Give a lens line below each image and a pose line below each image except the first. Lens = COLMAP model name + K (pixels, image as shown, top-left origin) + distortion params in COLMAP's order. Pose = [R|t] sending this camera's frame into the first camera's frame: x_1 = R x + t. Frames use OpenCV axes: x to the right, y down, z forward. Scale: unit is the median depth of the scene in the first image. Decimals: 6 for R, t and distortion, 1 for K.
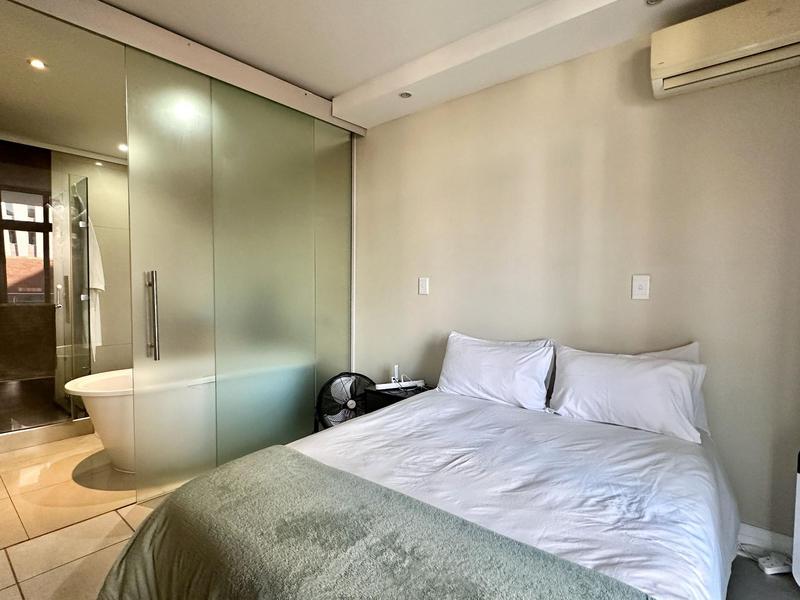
lens RADIAL K [[420.8, 0, 401.7], [0, 420.8, 298.6], [0, 0, 1]] dist [-0.002308, -0.001675]
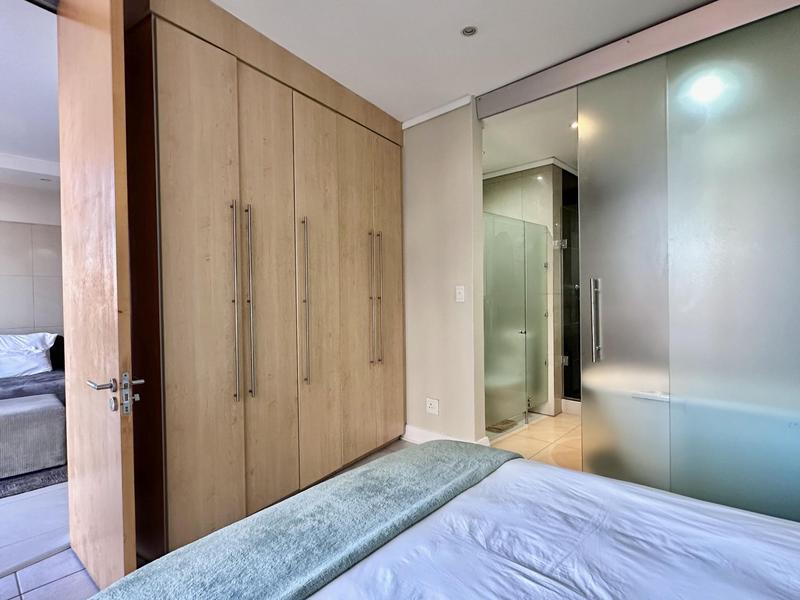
lens RADIAL K [[420.8, 0, 402.1], [0, 420.8, 300.0], [0, 0, 1]] dist [-0.002308, -0.001675]
pose [[-0.055508, 0.011560, -0.998391, 0.647312], [-0.012977, 0.999840, 0.012298, -0.021819], [0.998374, 0.013639, -0.055349, 0.707871]]
